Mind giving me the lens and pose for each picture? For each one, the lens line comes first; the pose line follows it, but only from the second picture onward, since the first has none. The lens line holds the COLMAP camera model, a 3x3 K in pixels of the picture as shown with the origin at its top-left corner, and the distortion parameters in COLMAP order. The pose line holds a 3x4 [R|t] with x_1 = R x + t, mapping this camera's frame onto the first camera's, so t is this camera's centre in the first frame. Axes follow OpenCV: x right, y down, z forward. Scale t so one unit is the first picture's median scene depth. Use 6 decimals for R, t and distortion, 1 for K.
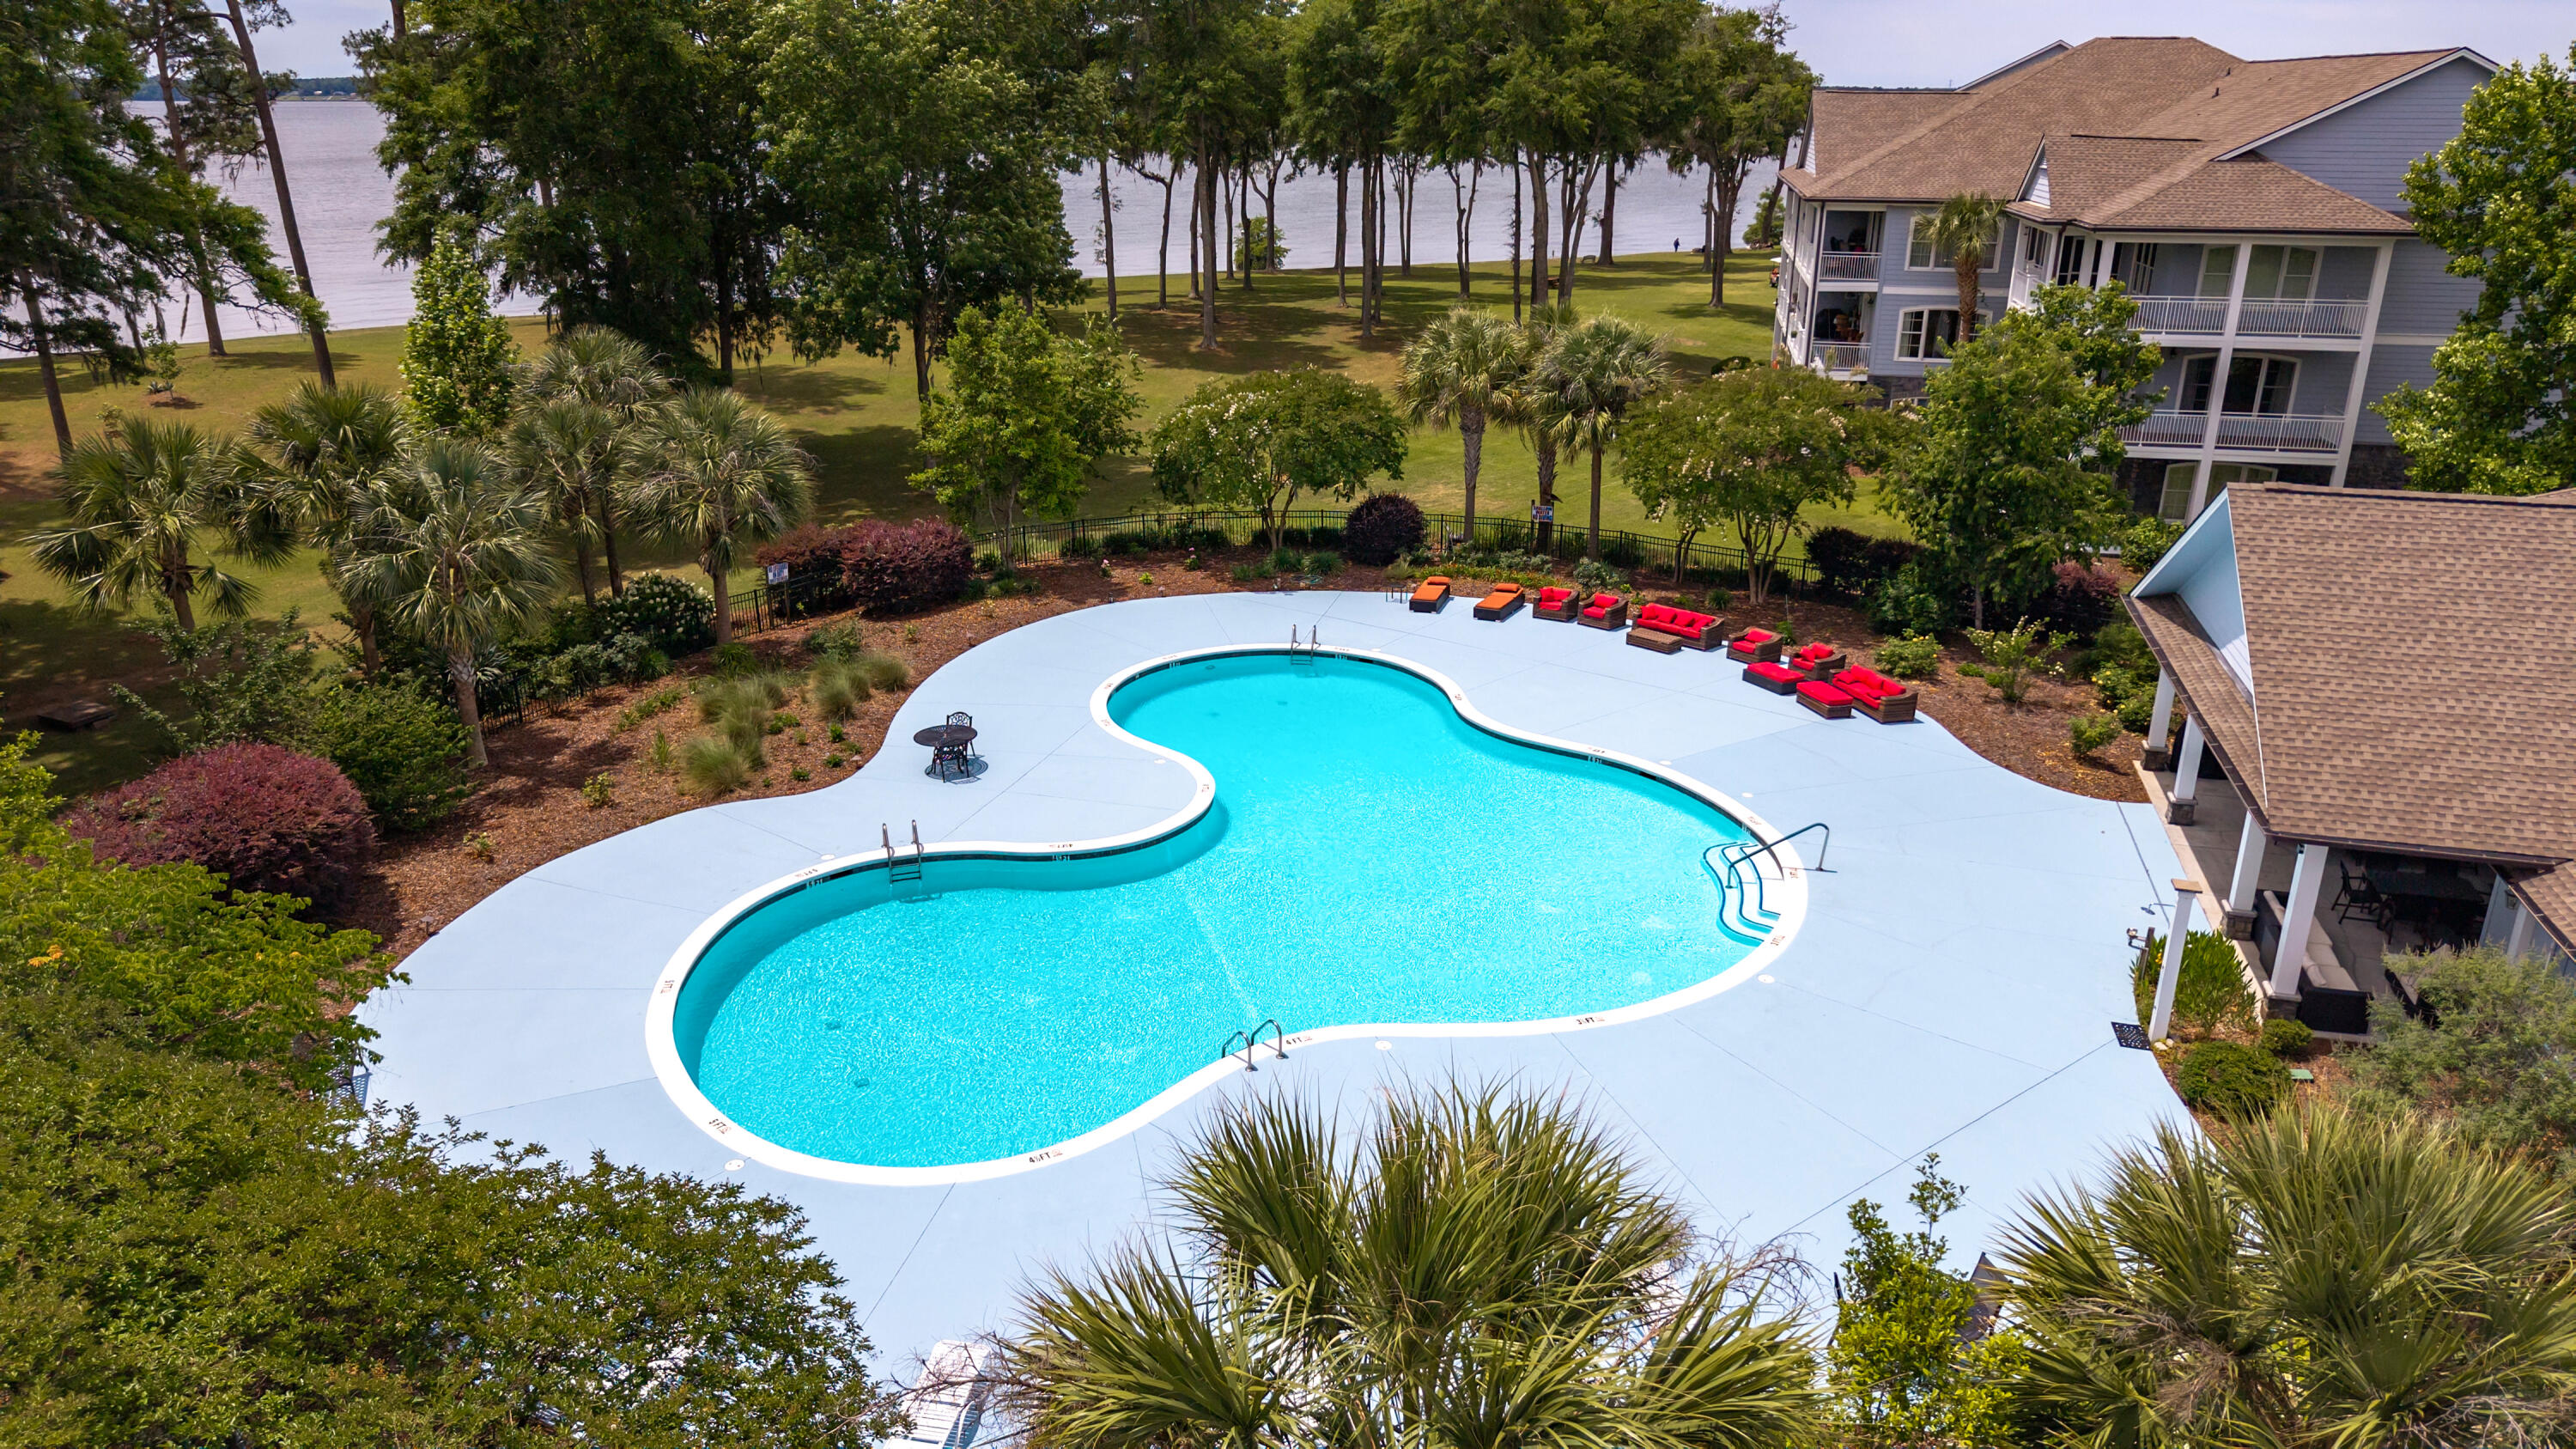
lens RADIAL K [[1729.4, 0, 1290.8], [0, 1729.4, 717.0], [0, 0, 1]] dist [0.014361, -0.010754]
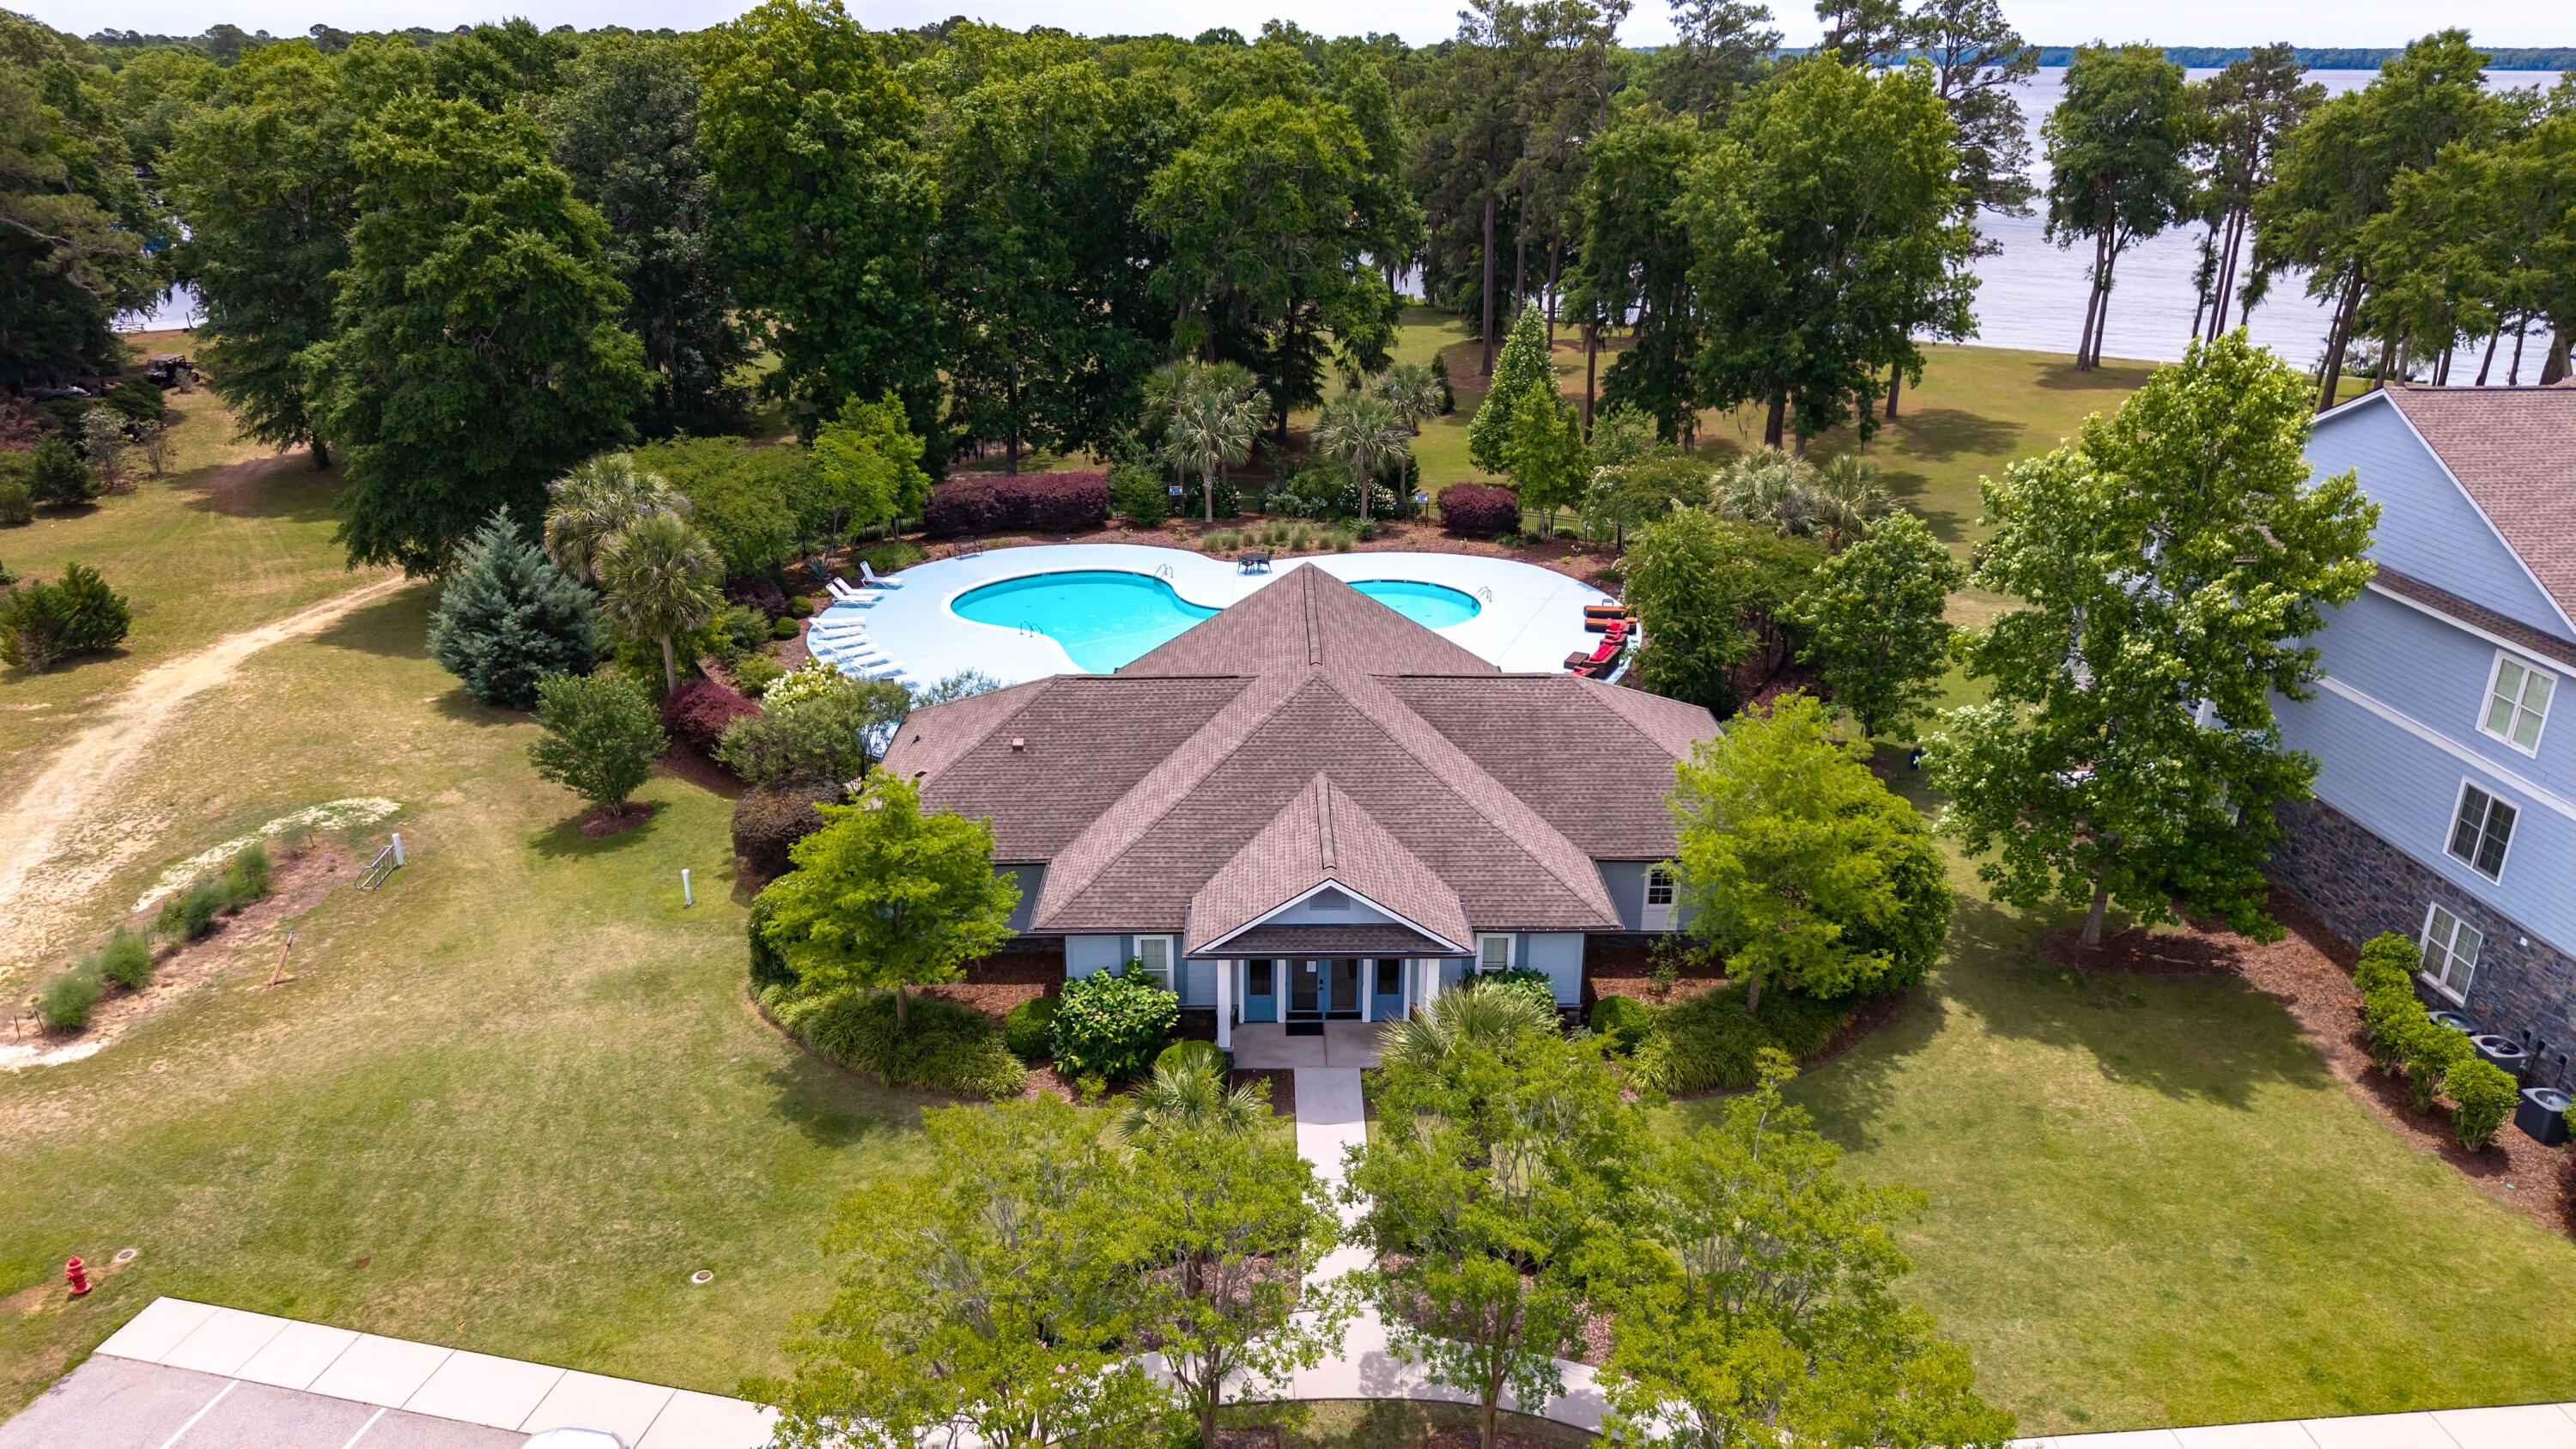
lens RADIAL K [[1729.4, 0, 1290.8], [0, 1729.4, 717.0], [0, 0, 1]] dist [0.014361, -0.010754]
pose [[0.294822, 0.341741, -0.892352, 1.881518], [-0.325963, 0.913814, 0.242266, -0.356273], [0.898236, 0.219449, 0.380807, 0.231394]]
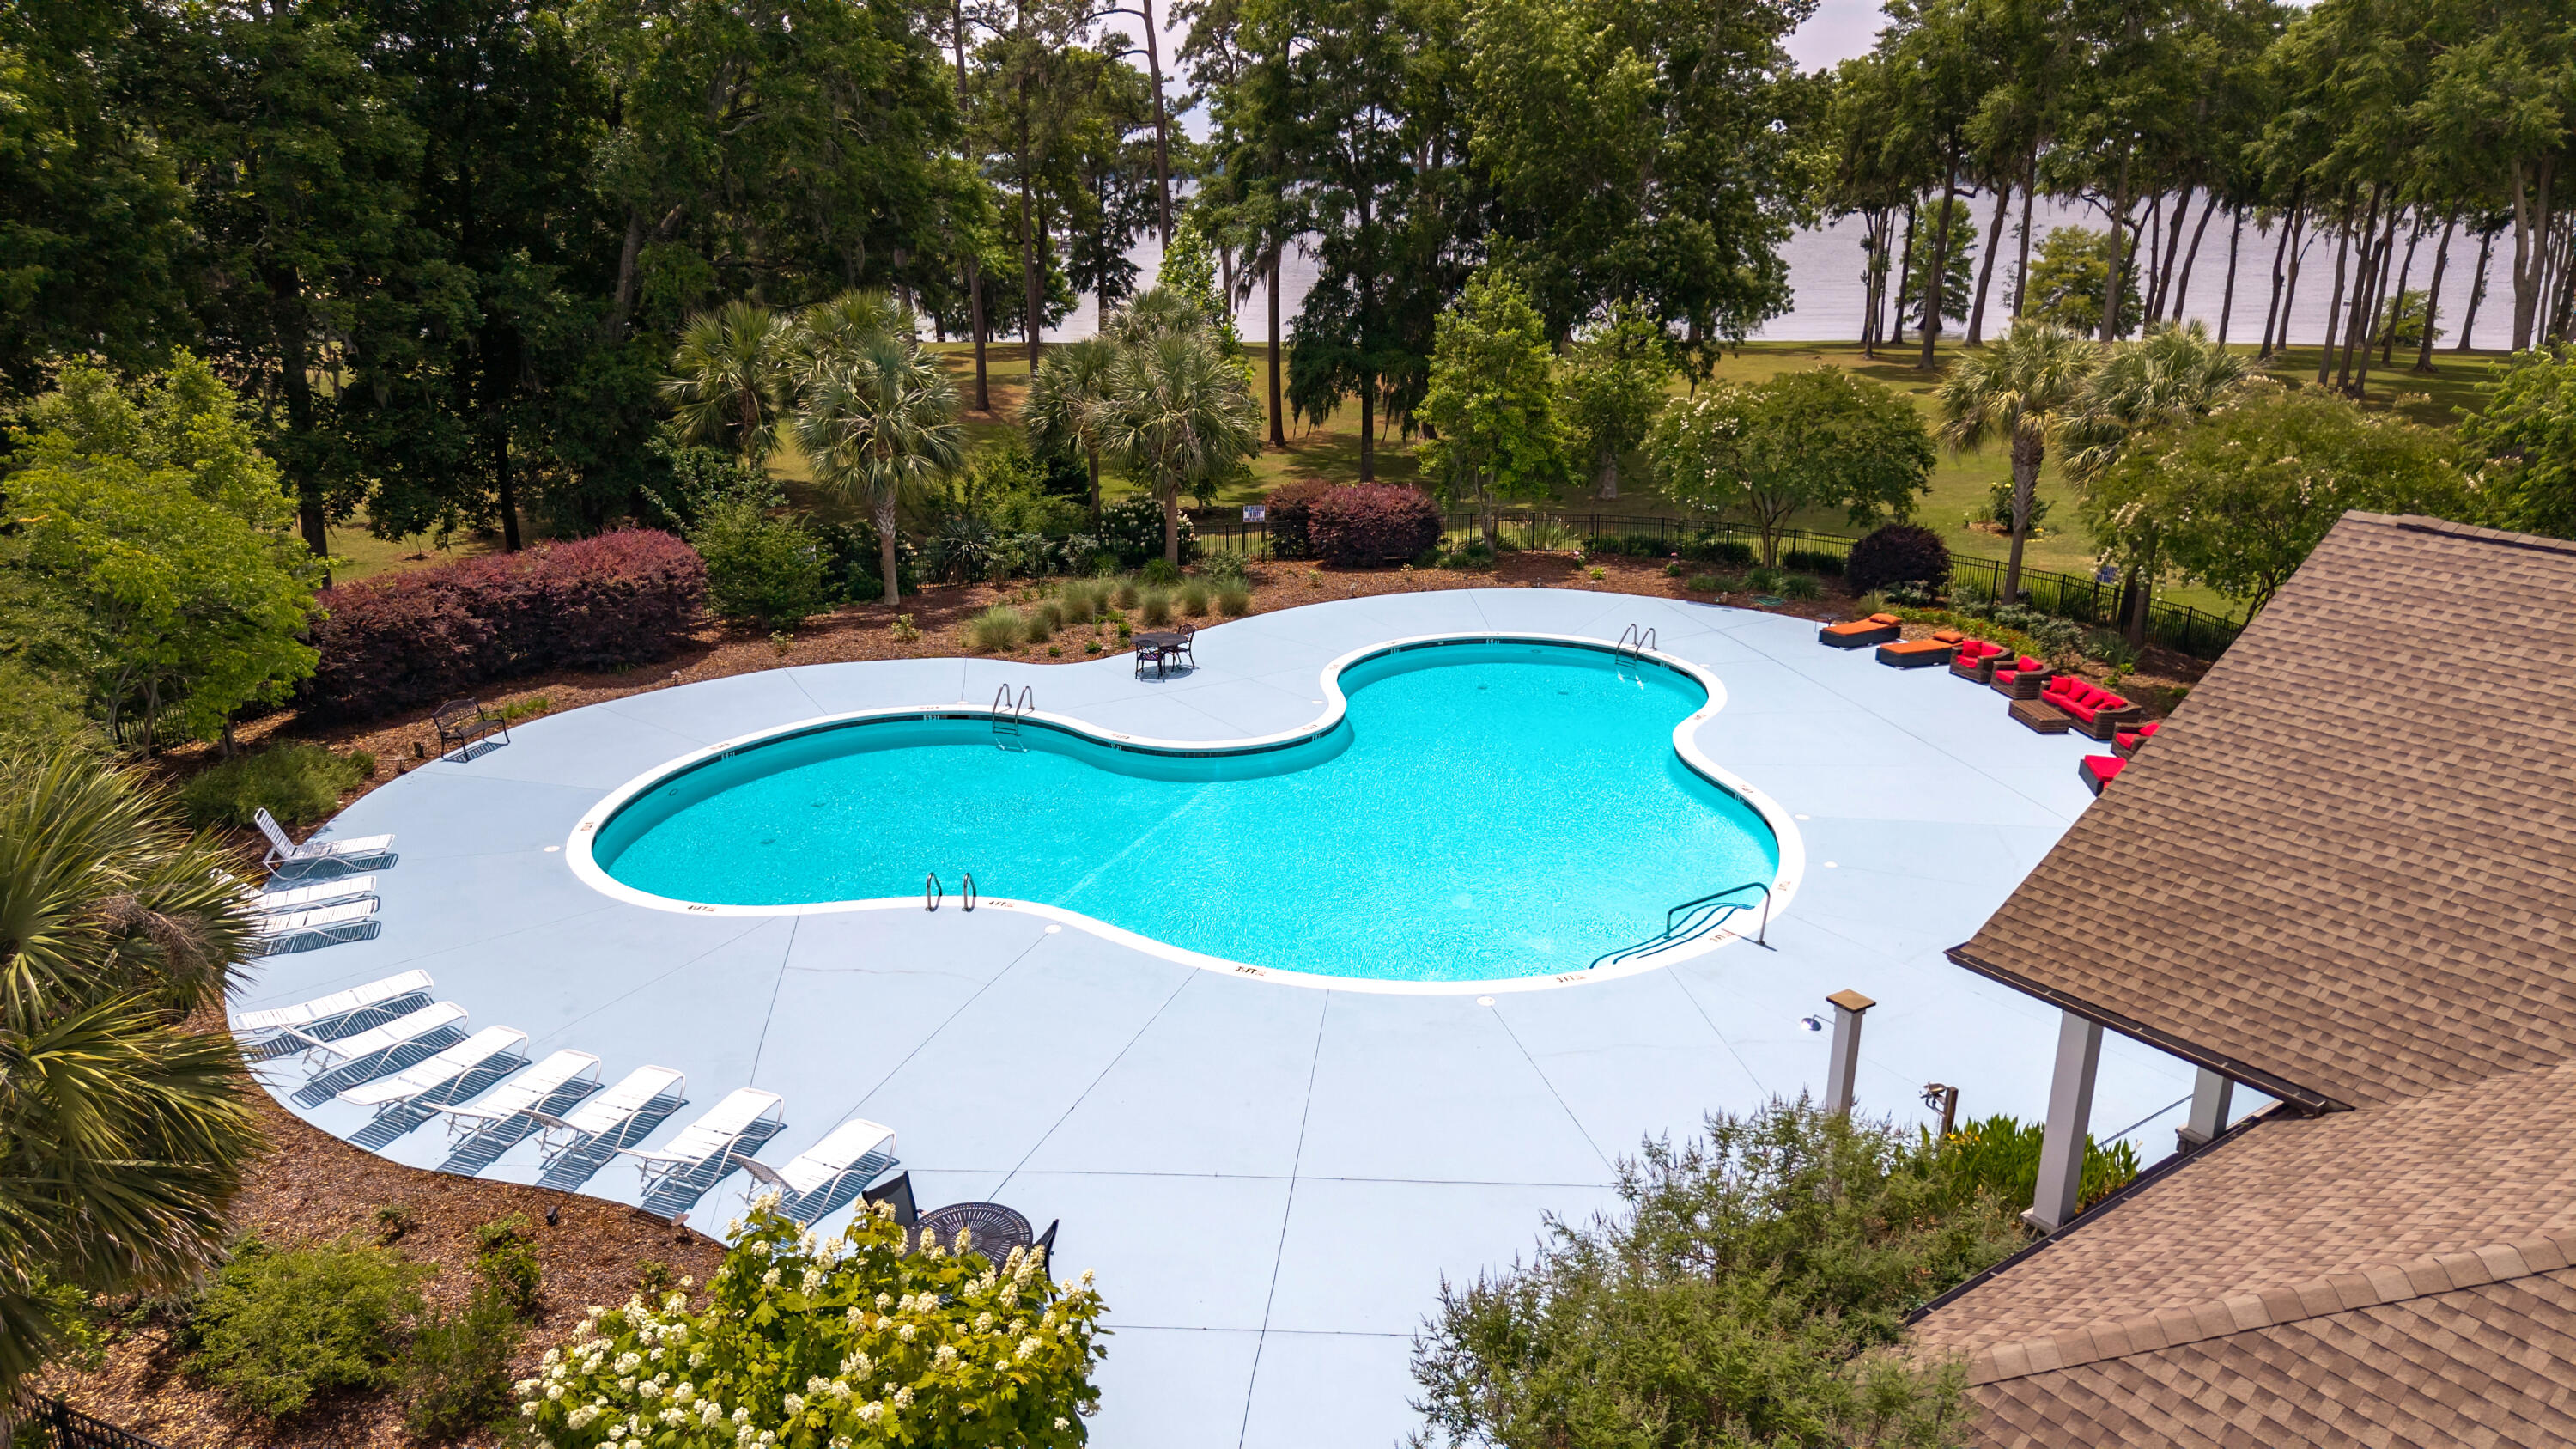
lens RADIAL K [[1726.5, 0, 1294.4], [0, 1726.5, 717.5], [0, 0, 1]] dist [0.037550, -0.041946]
pose [[0.776632, 0.190165, -0.600566, 0.521284], [-0.215705, 0.975995, 0.030100, 0.007264], [0.591873, 0.106169, 0.799008, 0.188567]]
